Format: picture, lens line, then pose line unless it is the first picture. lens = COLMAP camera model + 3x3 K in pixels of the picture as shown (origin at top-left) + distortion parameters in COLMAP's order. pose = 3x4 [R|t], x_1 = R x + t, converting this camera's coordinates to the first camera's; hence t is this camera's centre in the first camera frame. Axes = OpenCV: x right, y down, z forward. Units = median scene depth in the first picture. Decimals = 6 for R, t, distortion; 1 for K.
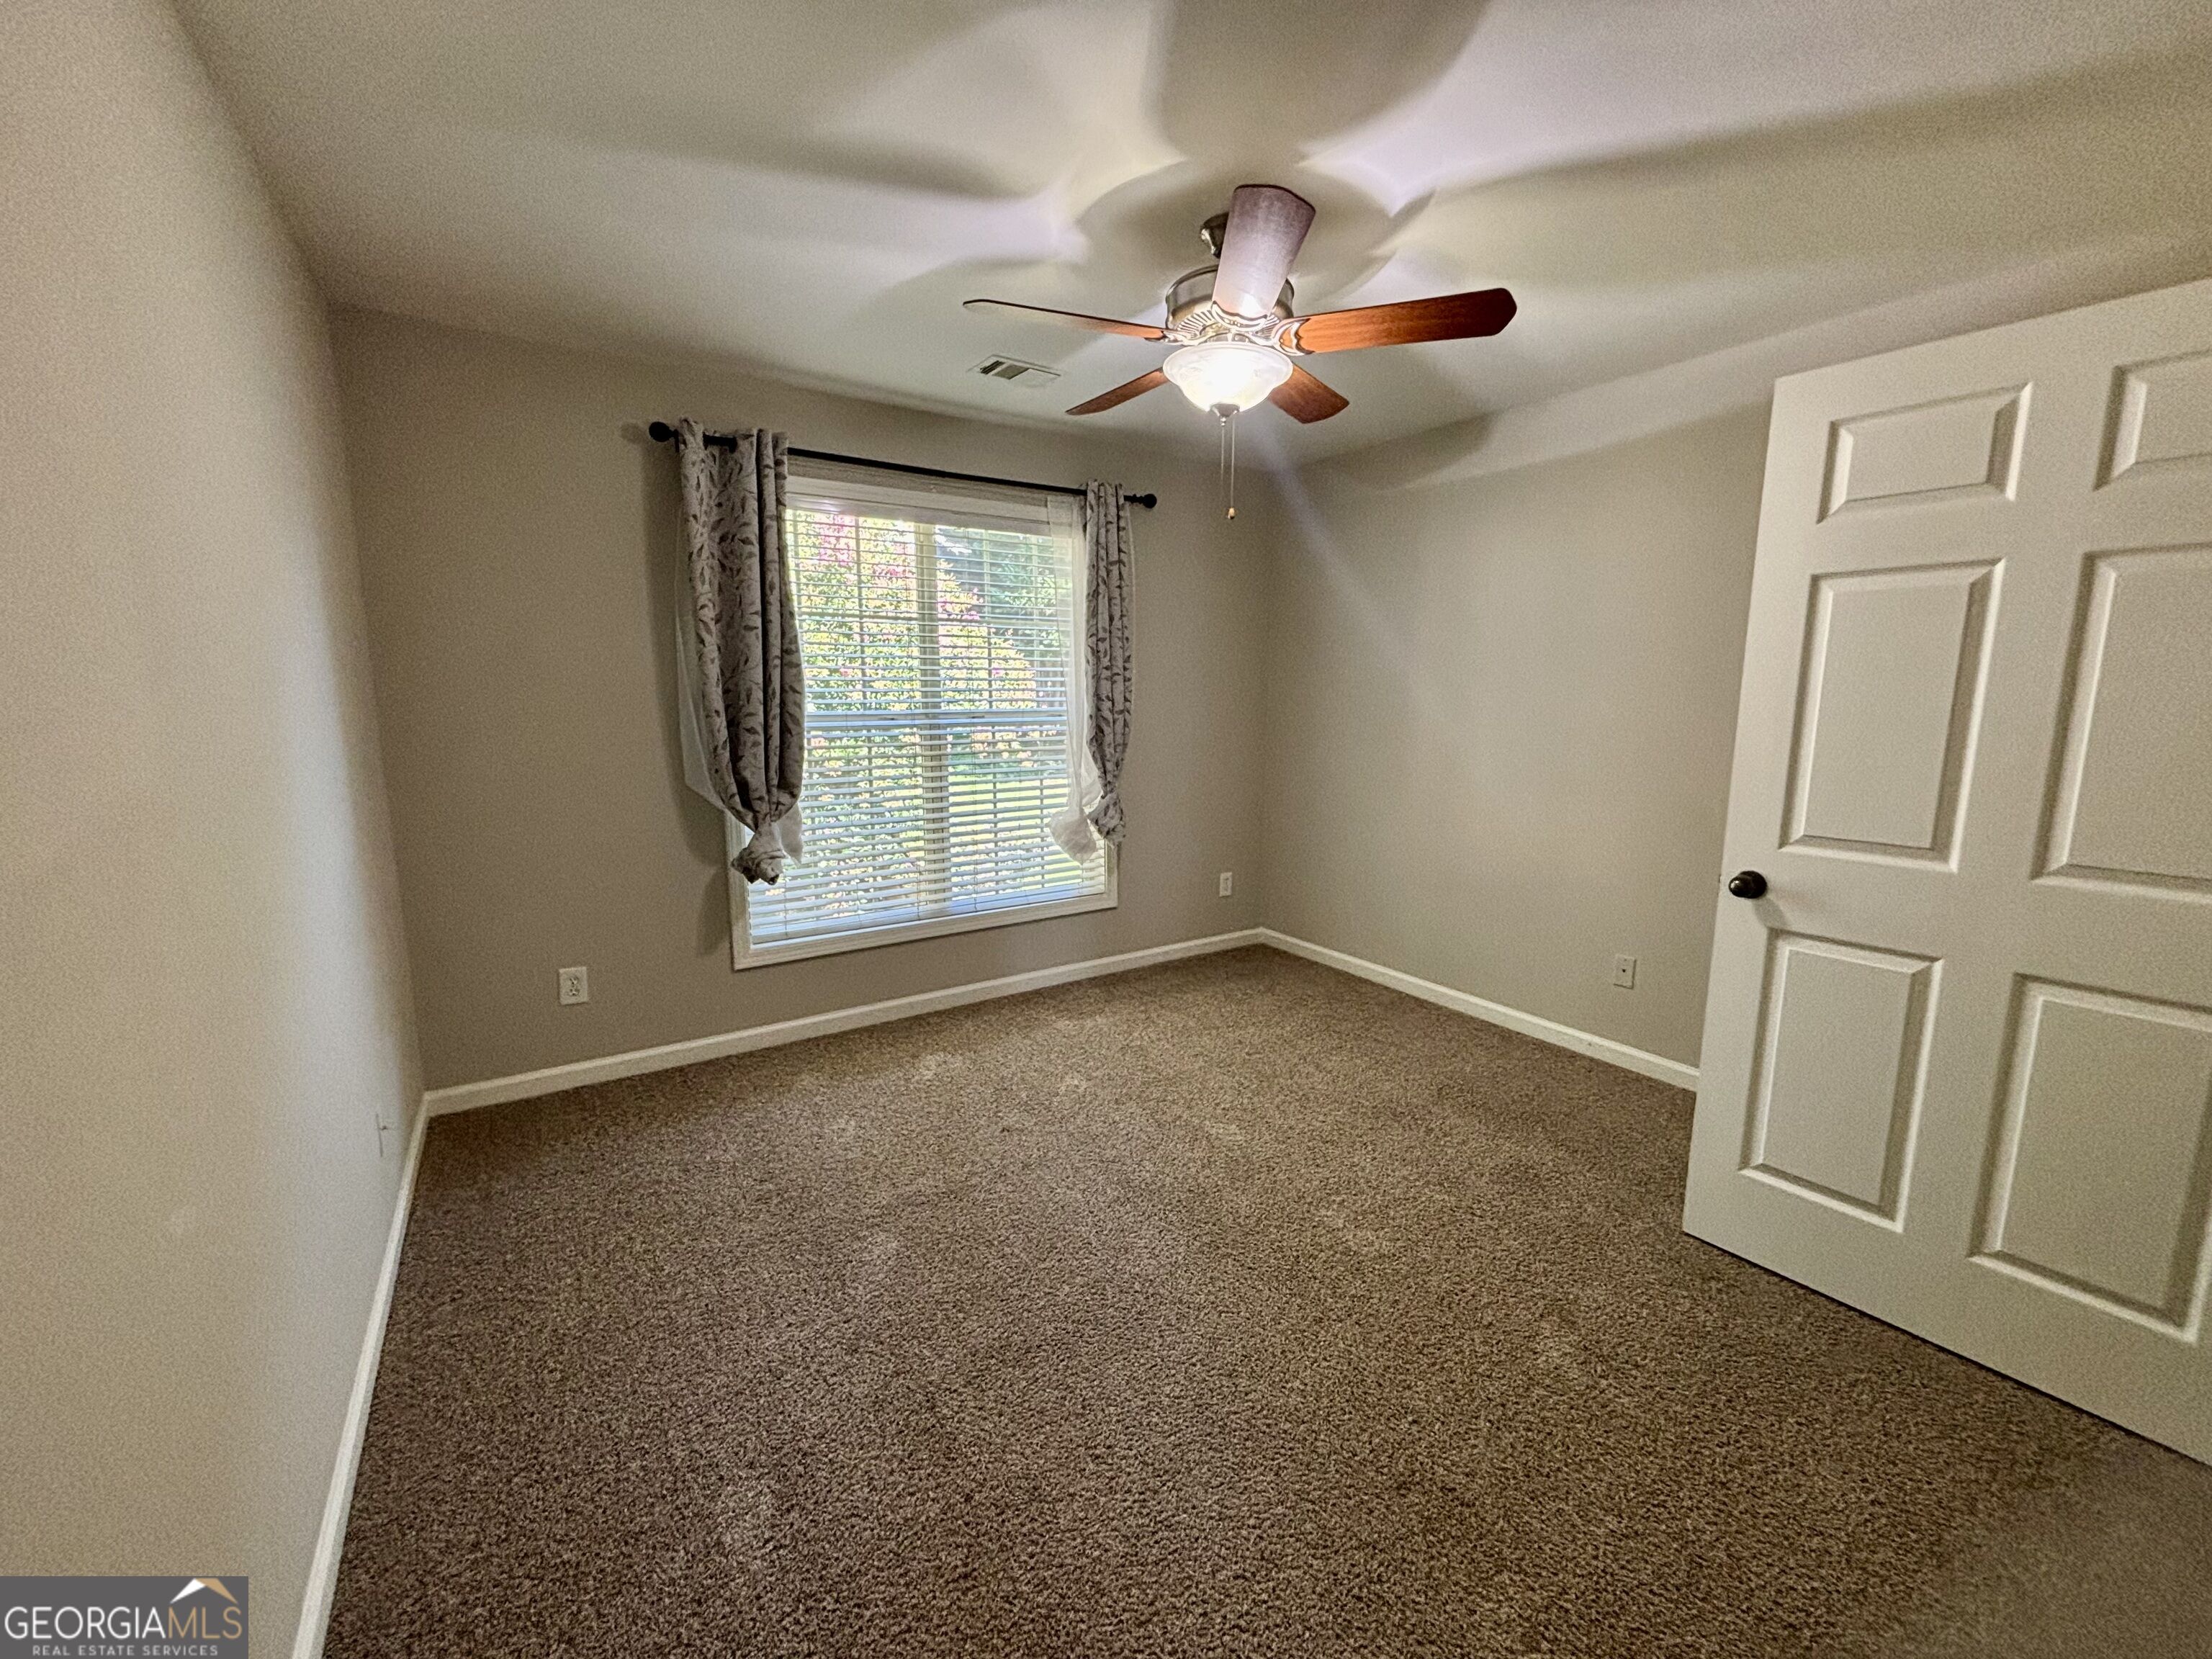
lens RADIAL K [[884.4, 0, 1106.0], [0, 884.4, 829.5], [0, 0, 1]] dist [0.000741, 0.000025]
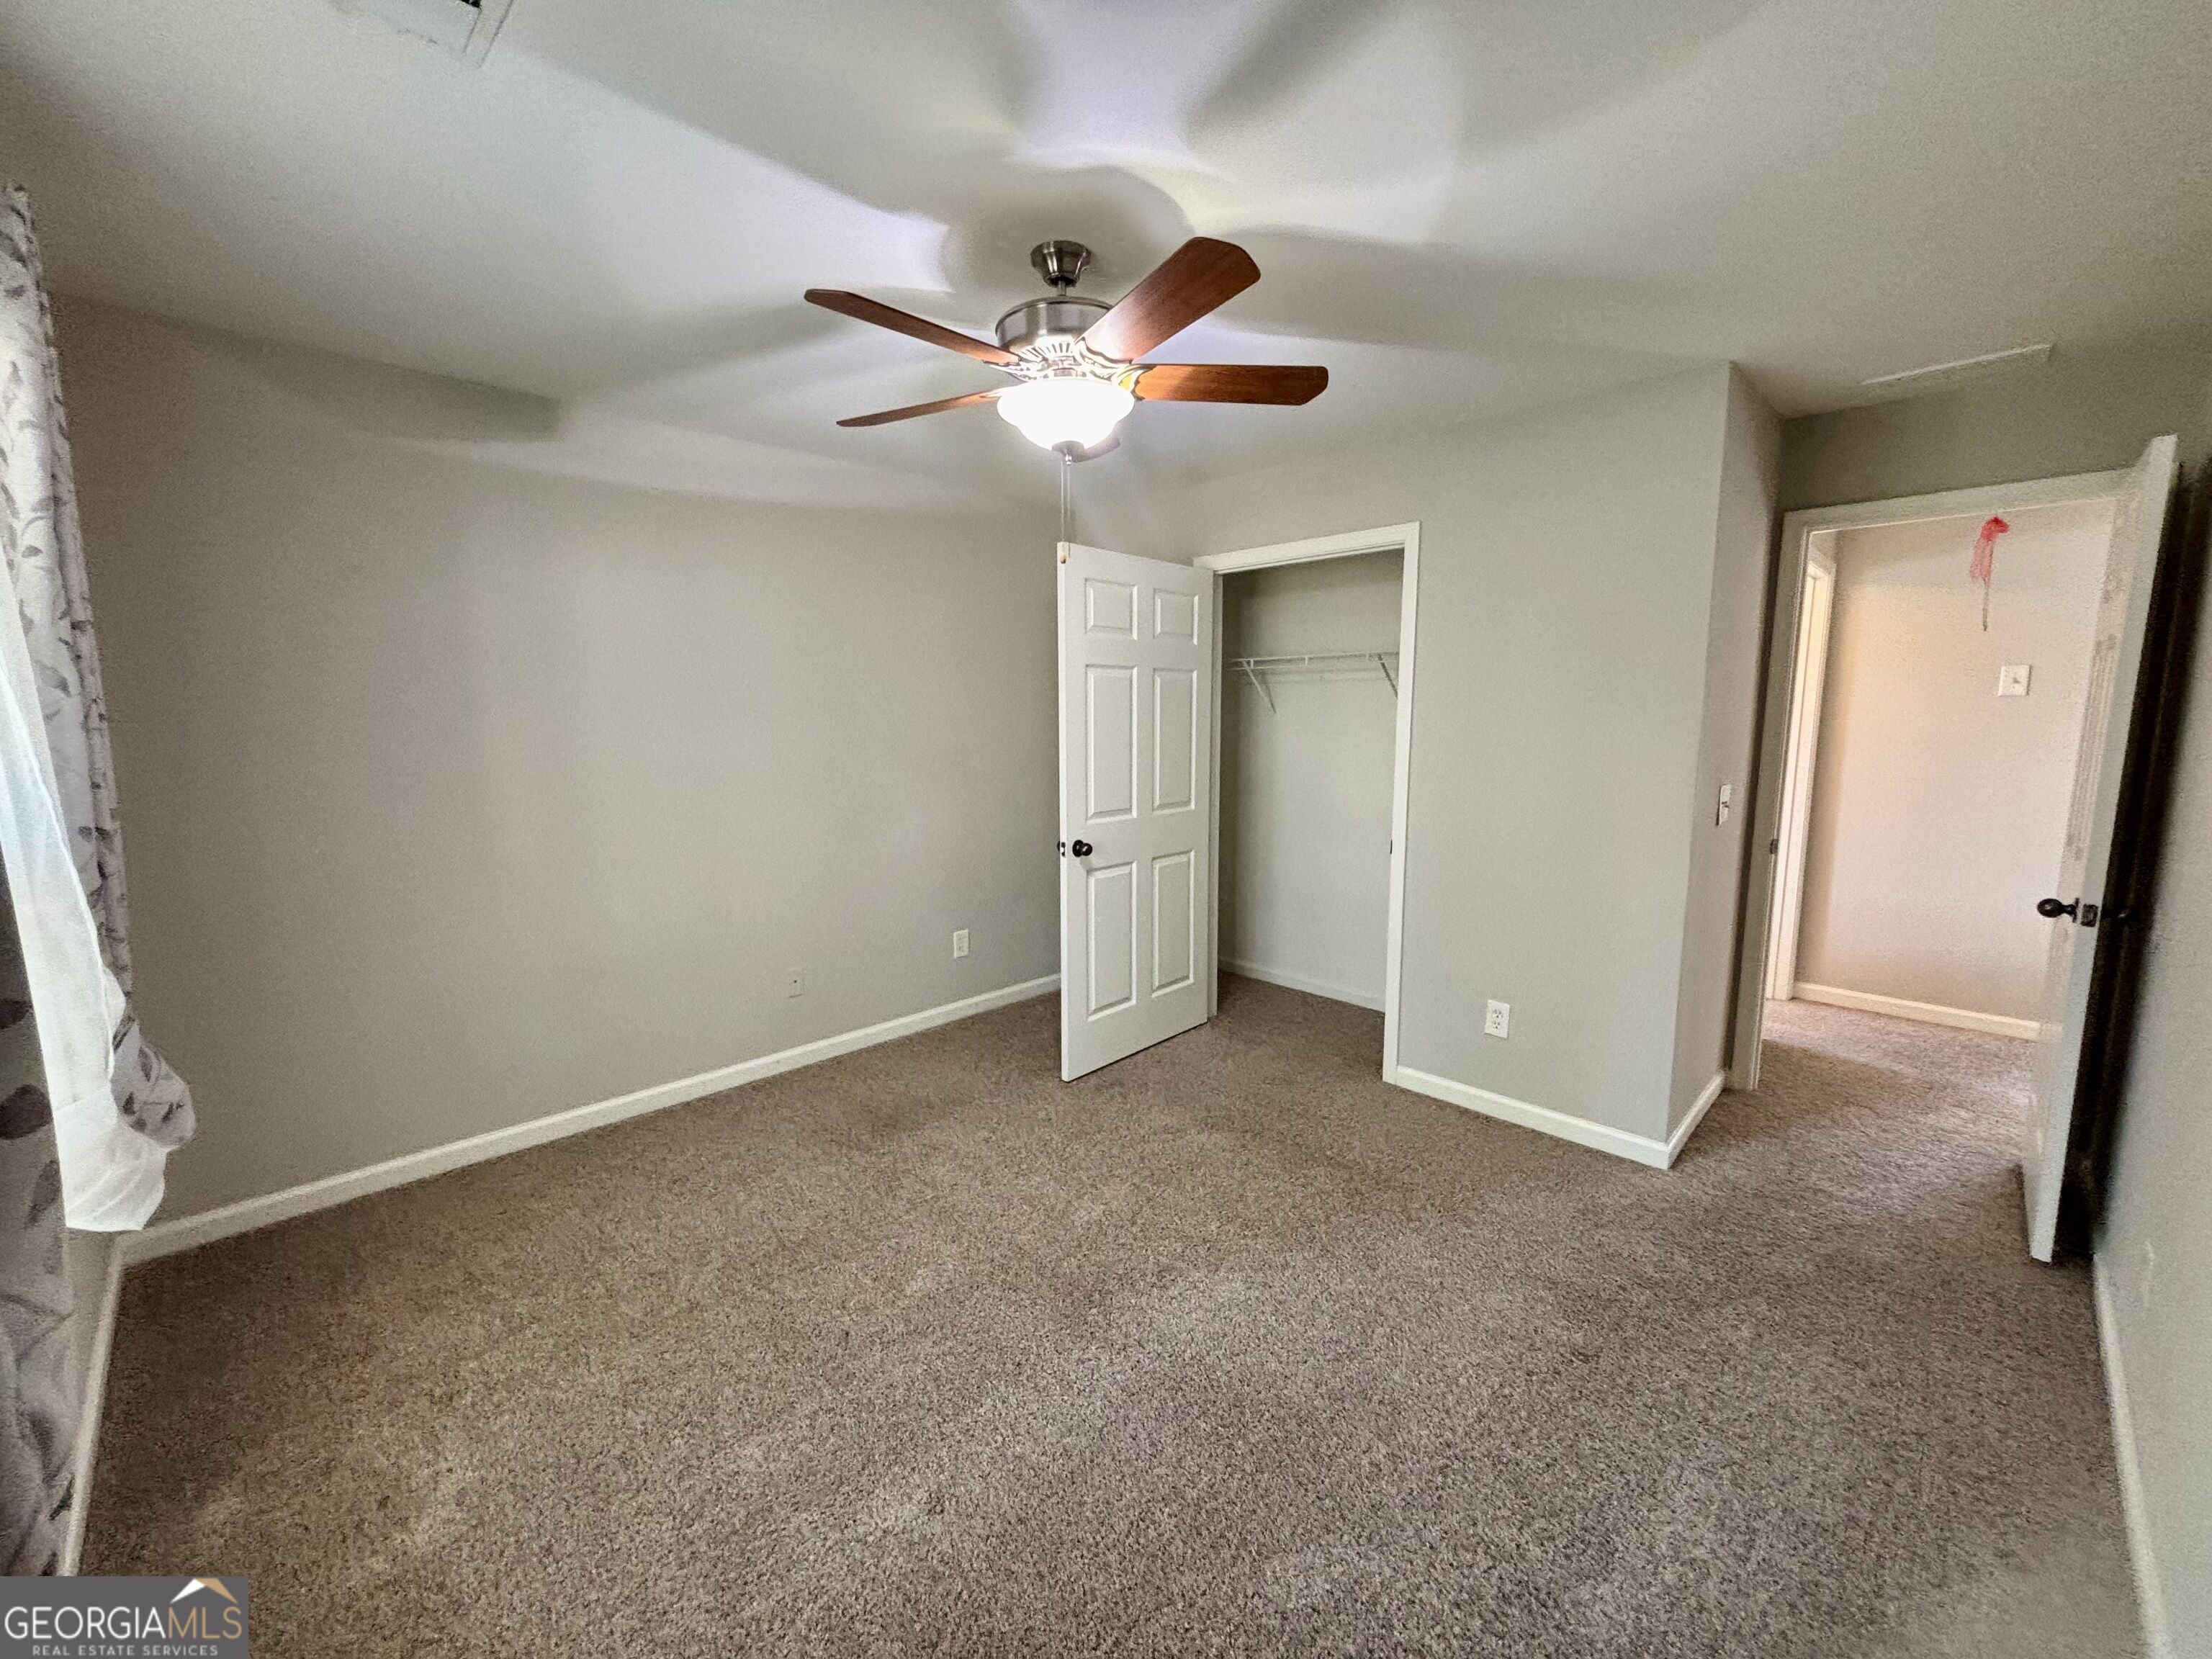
lens RADIAL K [[884.4, 0, 1106.0], [0, 884.4, 829.5], [0, 0, 1]] dist [0.000741, 0.000025]
pose [[-0.207473, -0.122600, 0.970528, -0.874388], [0.159160, 0.974665, 0.157147, -0.221224], [-0.965206, 0.187073, -0.182704, 1.242420]]
